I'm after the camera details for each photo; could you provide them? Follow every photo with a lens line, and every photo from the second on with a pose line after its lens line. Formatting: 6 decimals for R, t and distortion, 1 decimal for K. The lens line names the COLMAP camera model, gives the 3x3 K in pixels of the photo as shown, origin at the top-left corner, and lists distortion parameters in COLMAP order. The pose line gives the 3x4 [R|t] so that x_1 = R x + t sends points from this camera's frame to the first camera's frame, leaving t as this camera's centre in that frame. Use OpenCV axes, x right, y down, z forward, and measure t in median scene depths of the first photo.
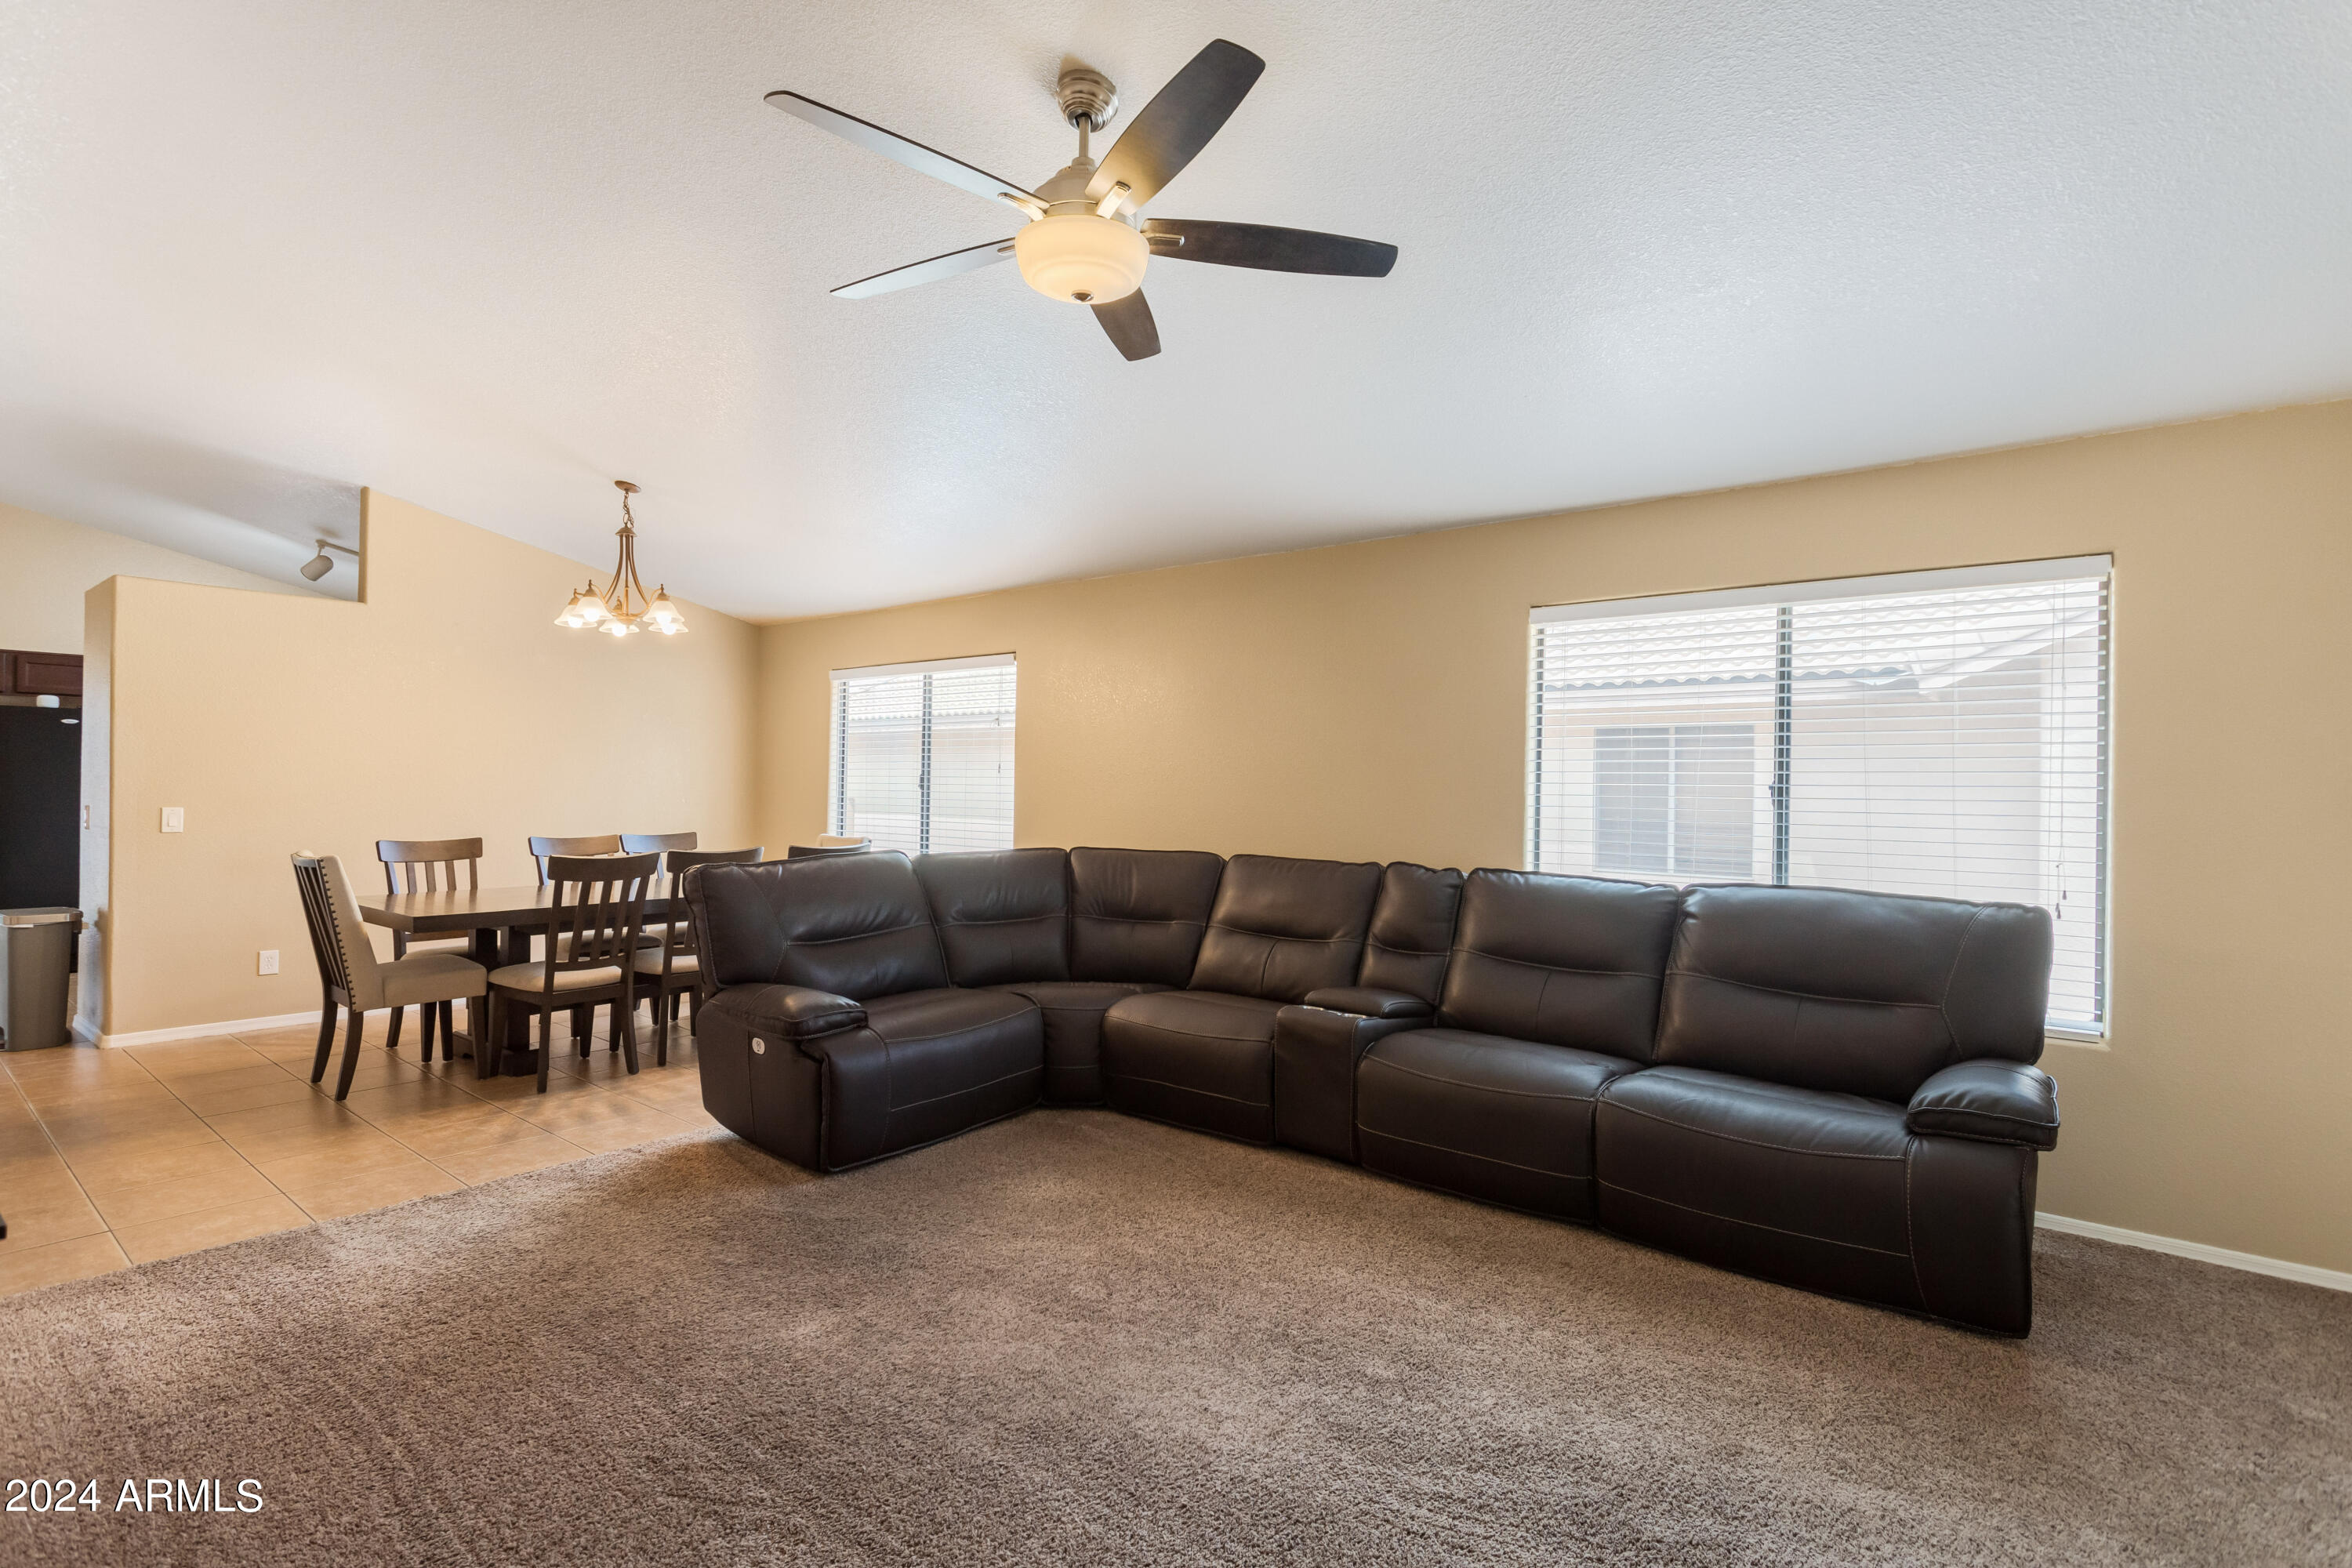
lens RADIAL K [[1112.9, 0, 1179.1], [0, 1112.9, 801.8], [0, 0, 1]] dist [0.000818, 0.000208]
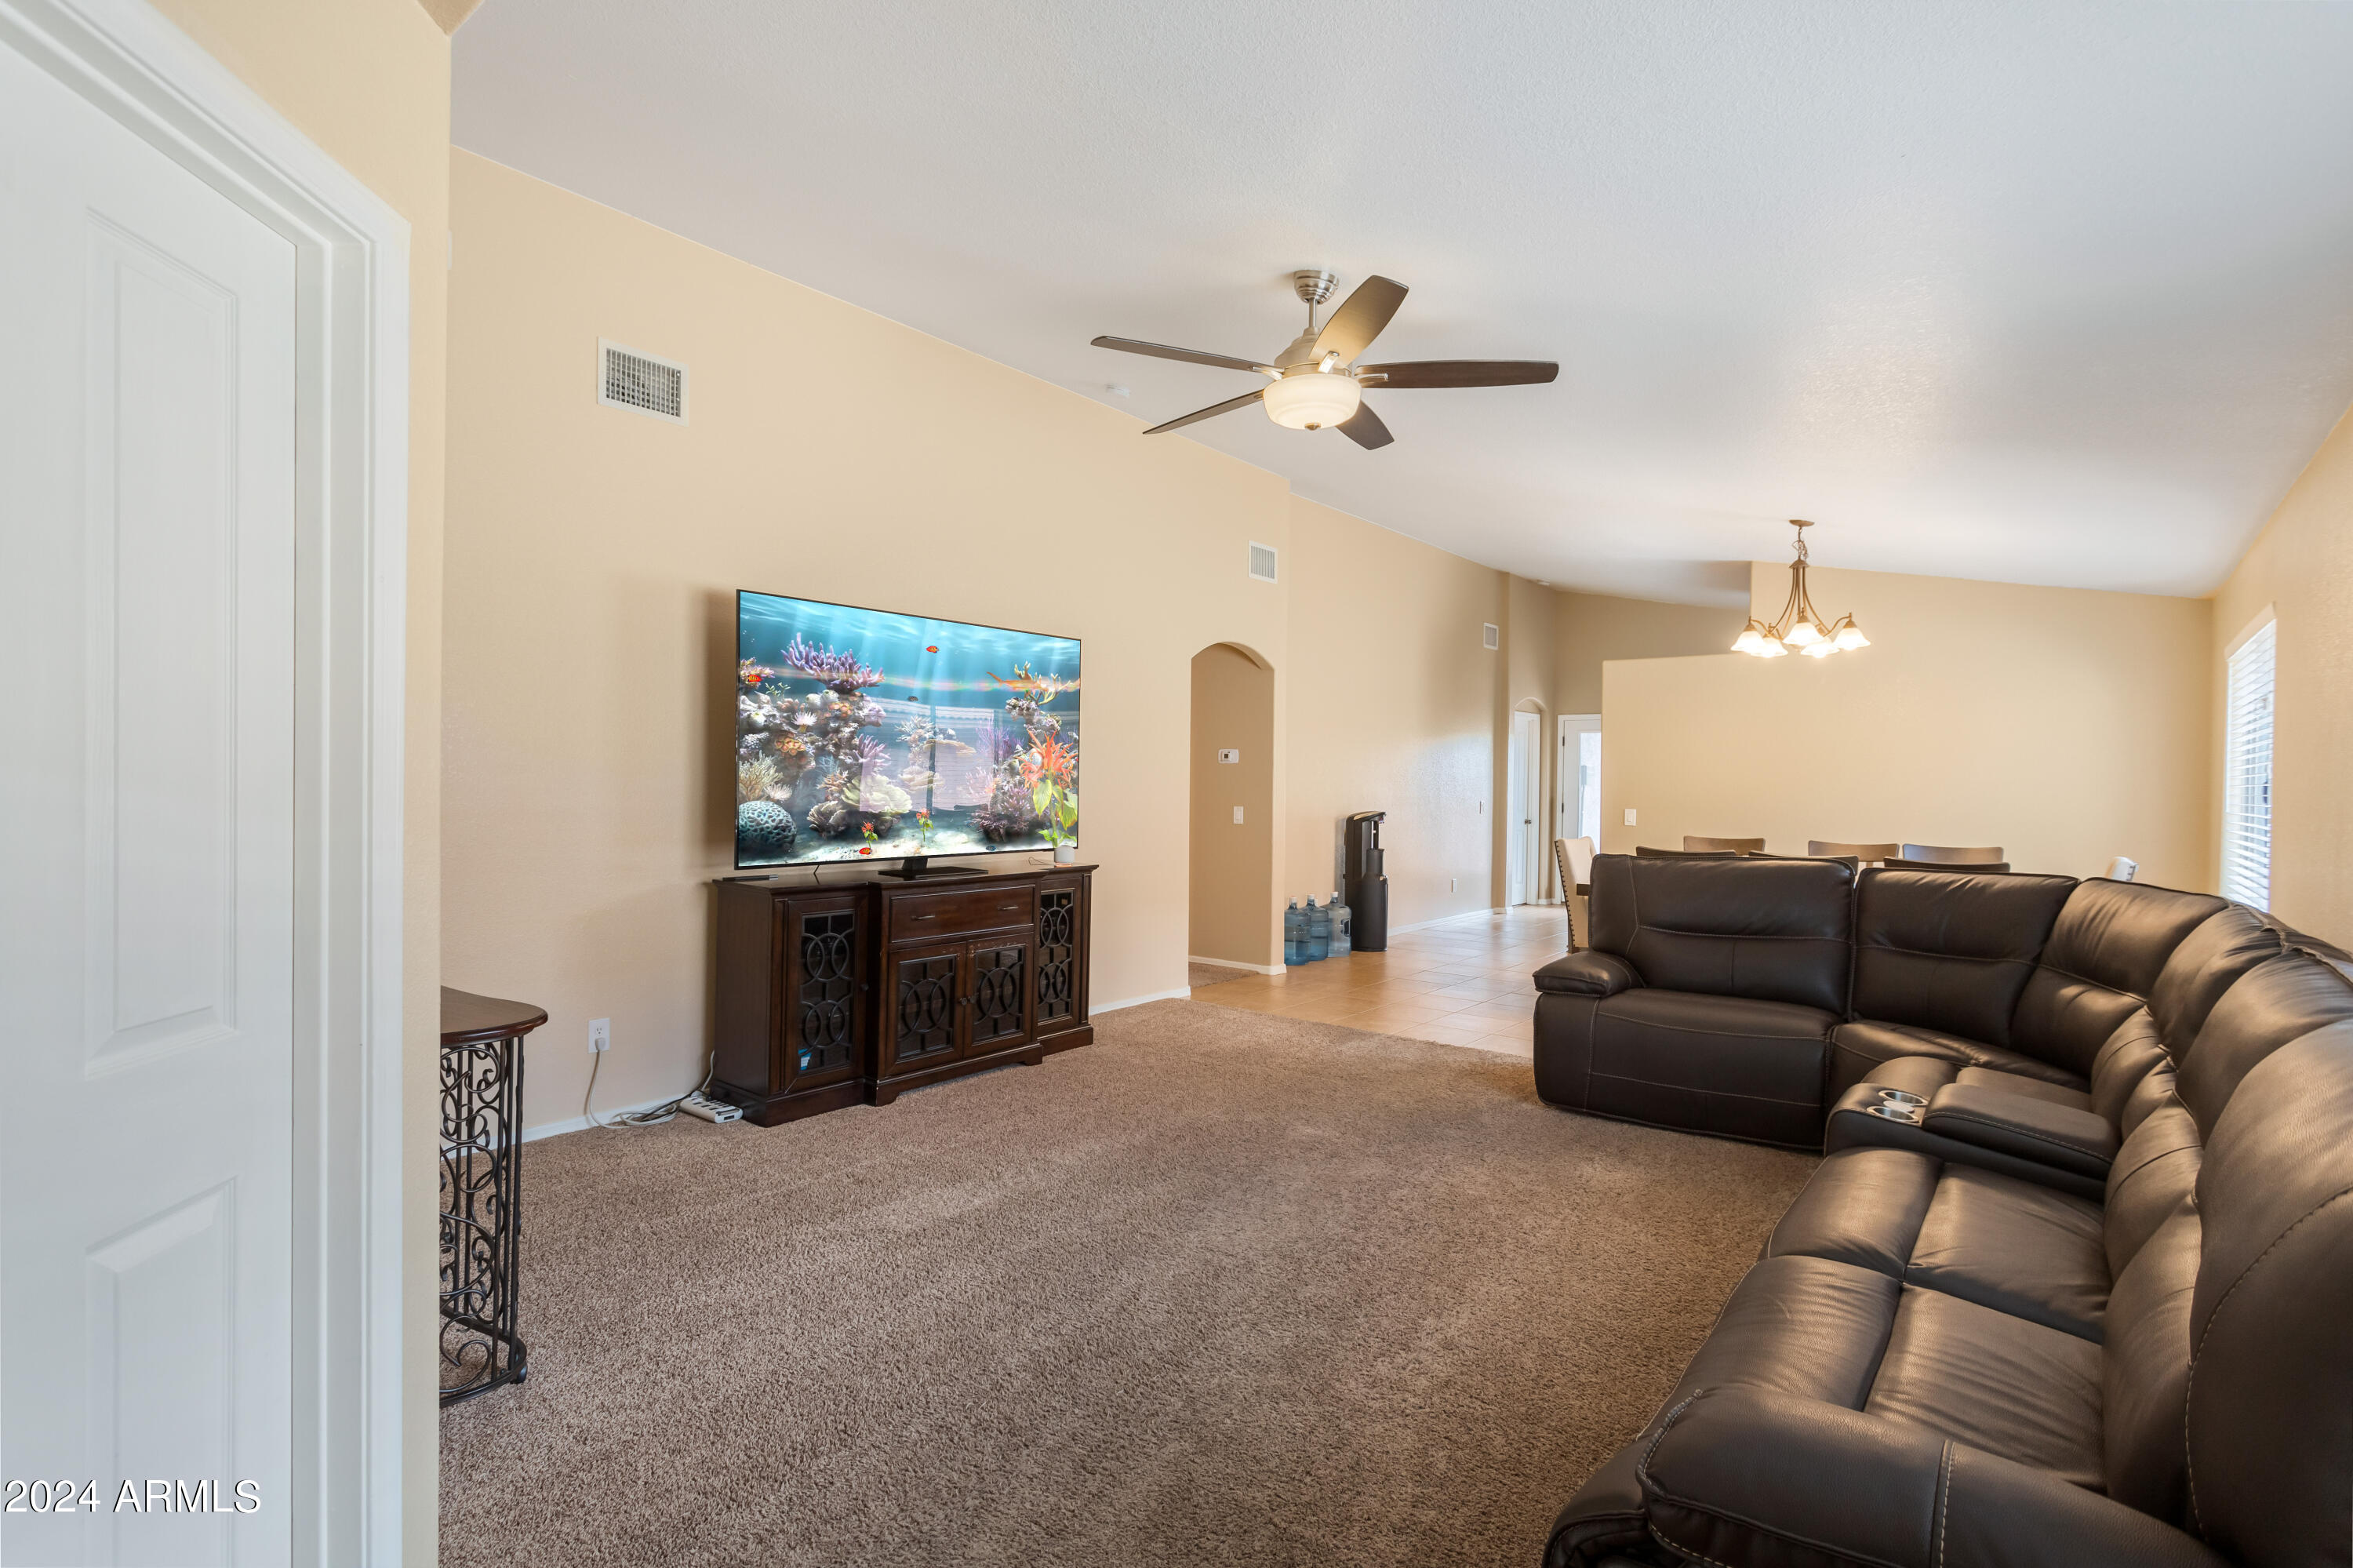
lens RADIAL K [[1113.4, 0, 1179.6], [0, 1113.4, 801.8], [0, 0, 1]] dist [0.000818, 0.000208]
pose [[-0.001837, 0.002634, -0.999995, 1.049701], [-0.016798, 0.999855, 0.002665, 0.002294], [0.999857, 0.016803, -0.001793, 0.674011]]
